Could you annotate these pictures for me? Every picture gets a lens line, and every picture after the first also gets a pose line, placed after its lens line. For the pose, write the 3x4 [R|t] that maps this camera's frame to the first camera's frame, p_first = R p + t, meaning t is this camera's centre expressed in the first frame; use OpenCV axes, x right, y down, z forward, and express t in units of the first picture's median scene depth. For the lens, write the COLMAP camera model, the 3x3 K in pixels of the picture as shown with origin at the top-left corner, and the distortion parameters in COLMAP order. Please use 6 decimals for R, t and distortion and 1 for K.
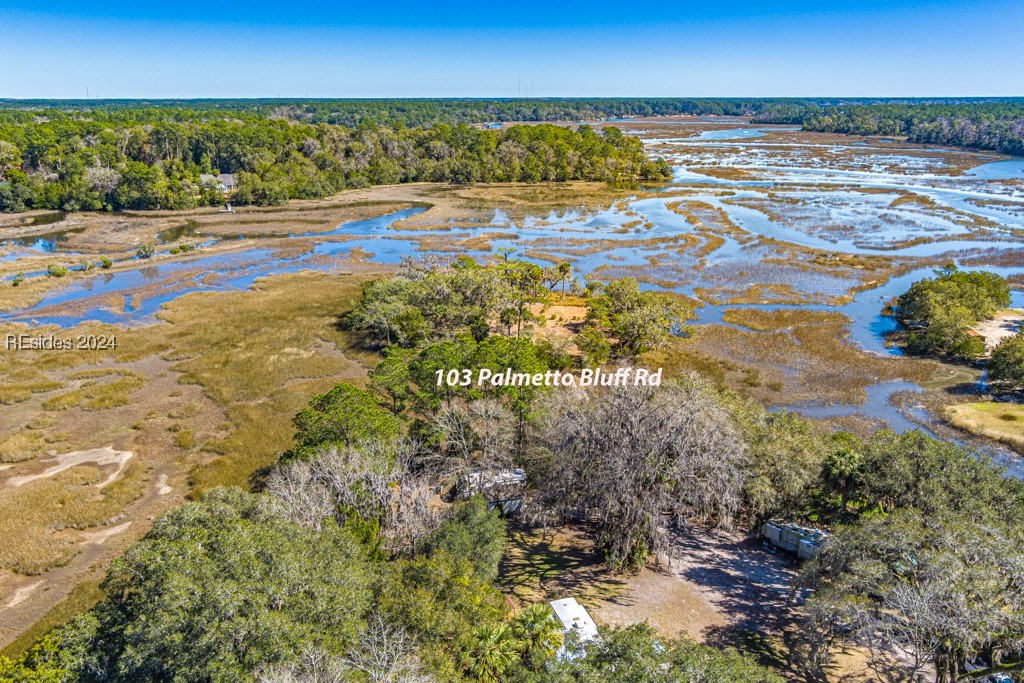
lens RADIAL K [[825.1, 0, 512.0], [0, 825.1, 341.5], [0, 0, 1]] dist [-0.003784, 0.000676]
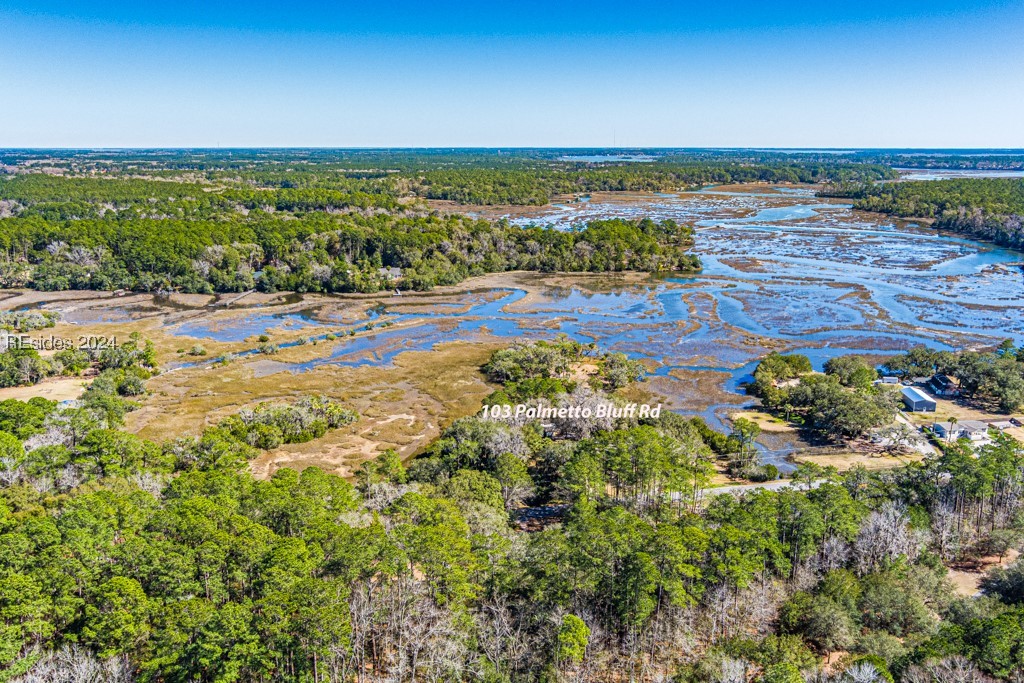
lens RADIAL K [[825.1, 0, 512.0], [0, 825.1, 341.5], [0, 0, 1]] dist [-0.003784, 0.000676]
pose [[0.993487, 0.028615, -0.110295, 0.047679], [-0.034487, 0.998067, -0.051702, 0.005763], [0.108602, 0.055169, 0.992553, -0.519418]]
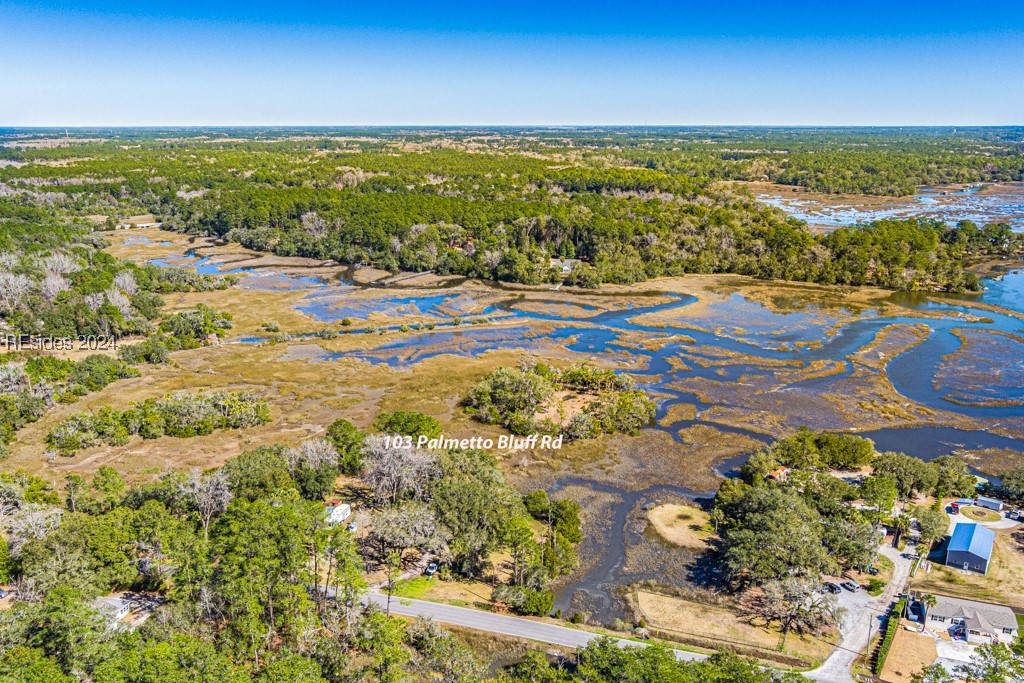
lens RADIAL K [[825.1, 0, 512.0], [0, 825.1, 341.5], [0, 0, 1]] dist [-0.003784, 0.000676]
pose [[0.807821, 0.153016, -0.569220, 0.420194], [-0.168727, 0.985335, 0.025422, -0.087191], [0.564762, 0.075506, 0.821792, -0.227739]]
